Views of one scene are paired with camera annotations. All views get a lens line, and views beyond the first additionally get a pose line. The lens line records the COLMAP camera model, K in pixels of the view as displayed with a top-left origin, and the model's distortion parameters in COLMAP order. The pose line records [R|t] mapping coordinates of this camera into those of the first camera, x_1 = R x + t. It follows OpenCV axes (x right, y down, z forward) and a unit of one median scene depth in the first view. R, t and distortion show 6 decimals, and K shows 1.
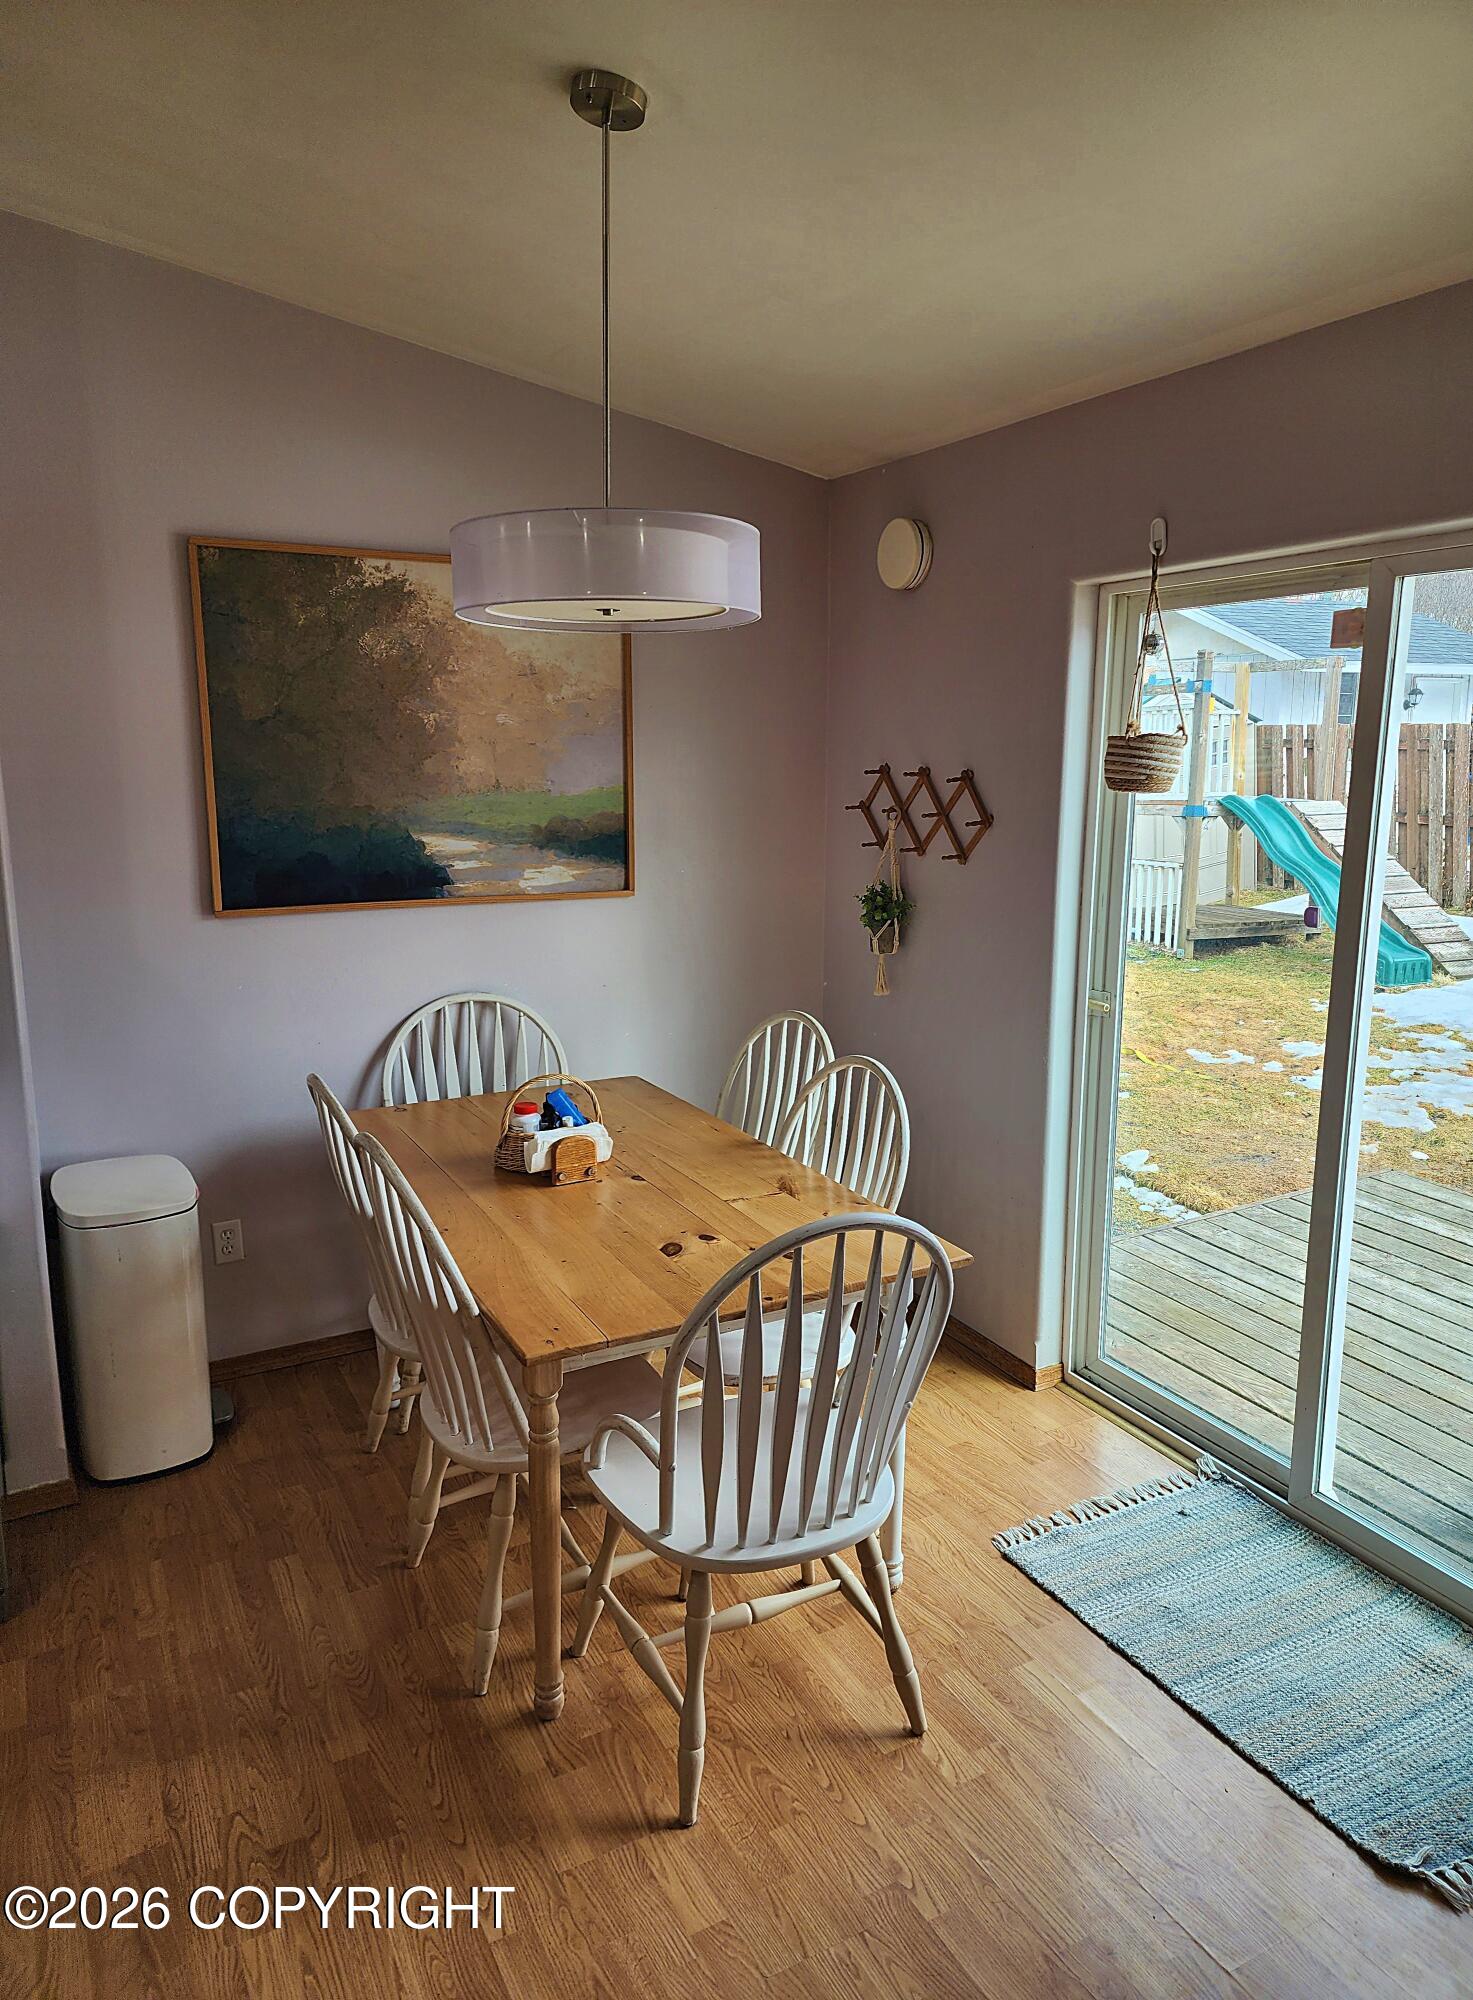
lens RADIAL K [[1339.4, 0, 736.5], [0, 1339.4, 1000.0], [0, 0, 1]] dist [0.057102, -0.000716]
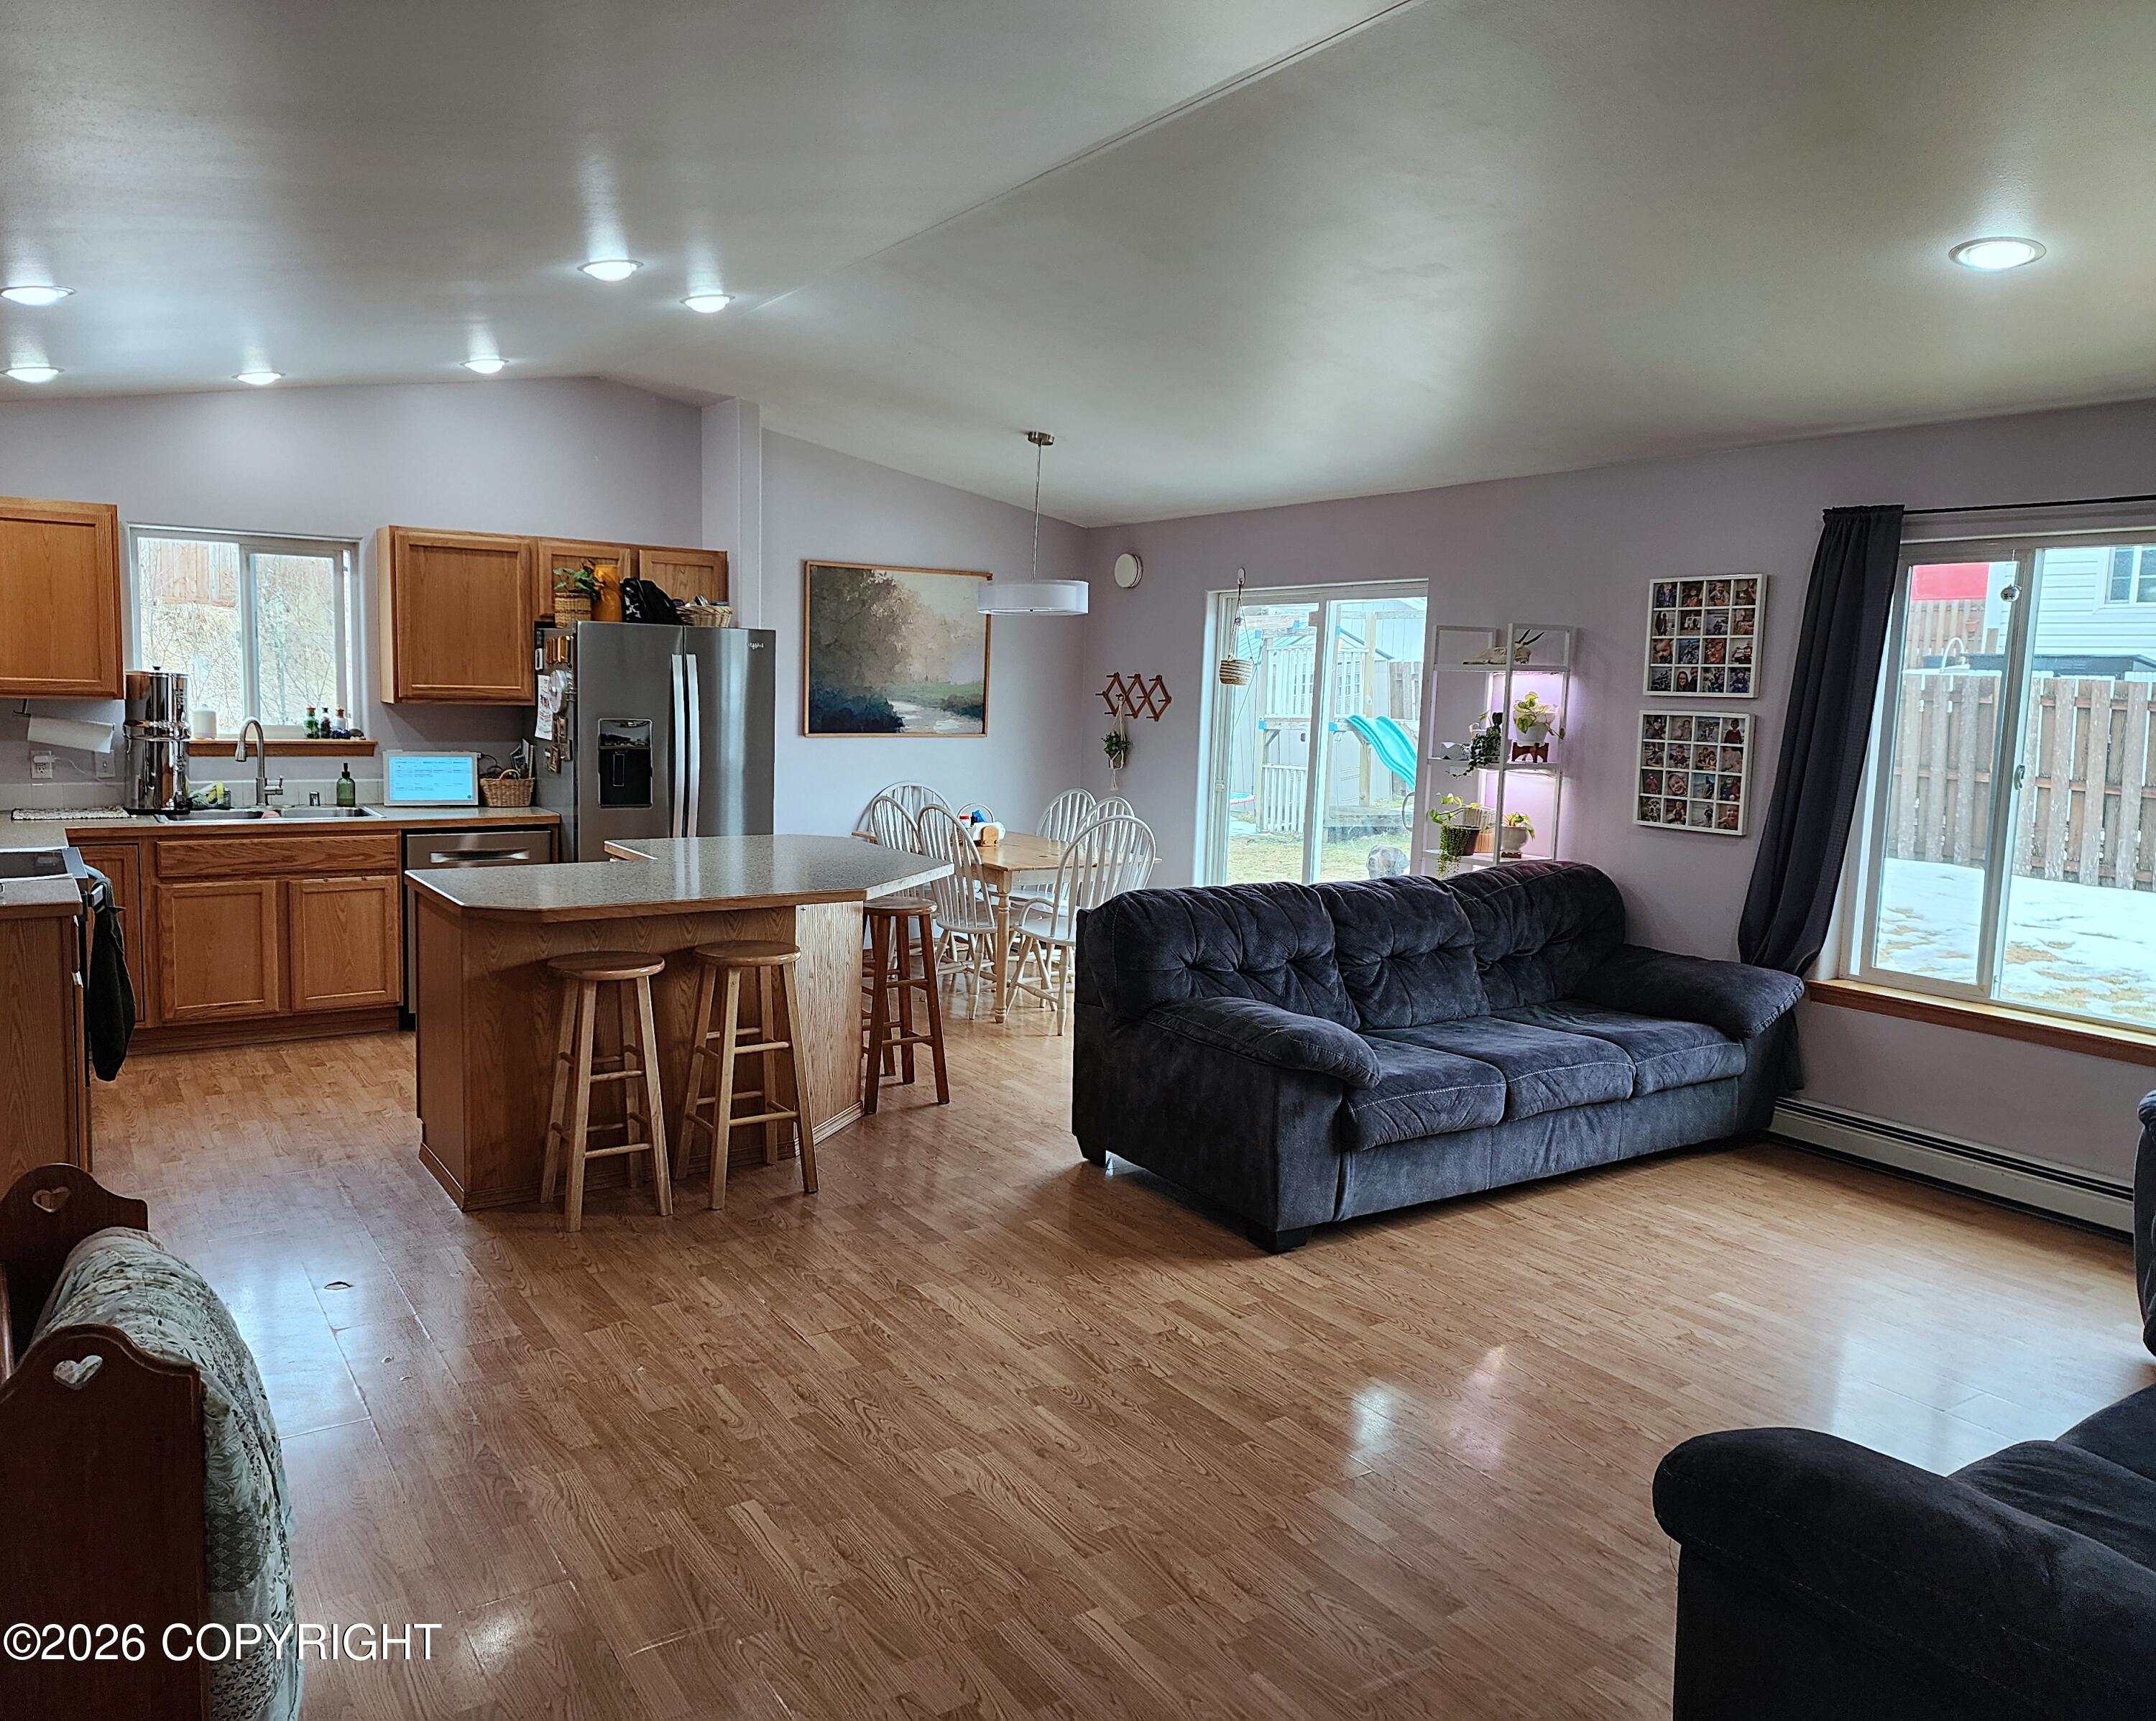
lens RADIAL K [[1506.8, 0, 967.7], [0, 1506.8, 865.6], [0, 0, 1]] dist [0.102675, 0.000249]
pose [[0.998390, 0.016666, 0.054222, -0.239906], [-0.013346, 0.998047, -0.061021, 0.263521], [-0.055133, 0.060199, 0.996663, -1.269971]]
